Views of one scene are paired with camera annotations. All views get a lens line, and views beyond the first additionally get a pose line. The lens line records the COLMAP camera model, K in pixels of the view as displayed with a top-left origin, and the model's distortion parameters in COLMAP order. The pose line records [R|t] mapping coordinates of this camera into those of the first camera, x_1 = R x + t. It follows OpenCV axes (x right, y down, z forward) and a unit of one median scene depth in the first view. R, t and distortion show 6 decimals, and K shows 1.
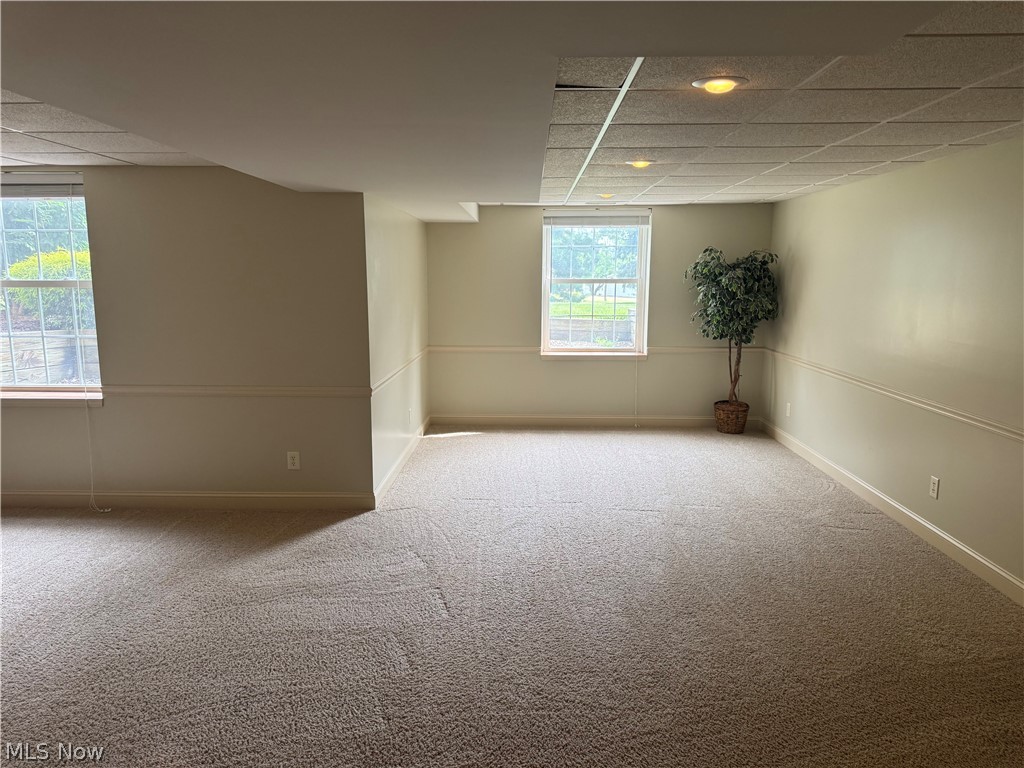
lens RADIAL K [[718.6, 0, 511.9], [0, 718.6, 387.2], [0, 0, 1]] dist [0.055999, -0.068297]
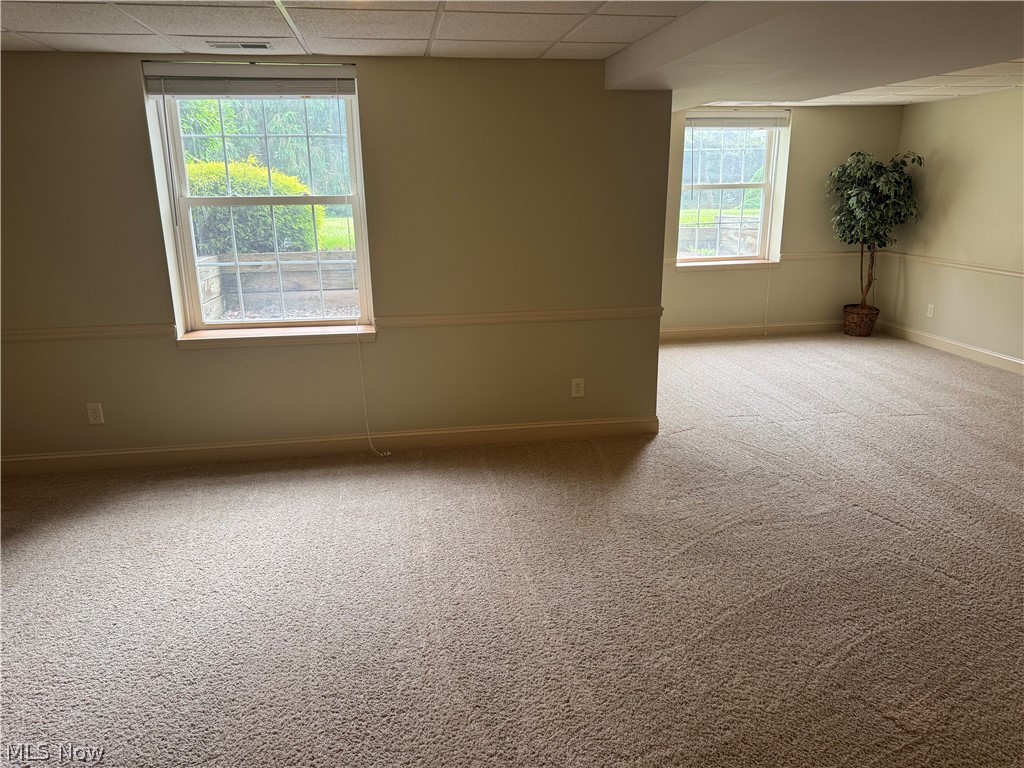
lens RADIAL K [[718.6, 0, 506.5], [0, 718.6, 390.8], [0, 0, 1]] dist [0.055999, -0.068297]
pose [[0.983512, -0.063131, 0.169466, -0.398828], [0.041345, 0.990765, 0.129136, -0.014553], [-0.176053, -0.120000, 0.977039, 0.067478]]
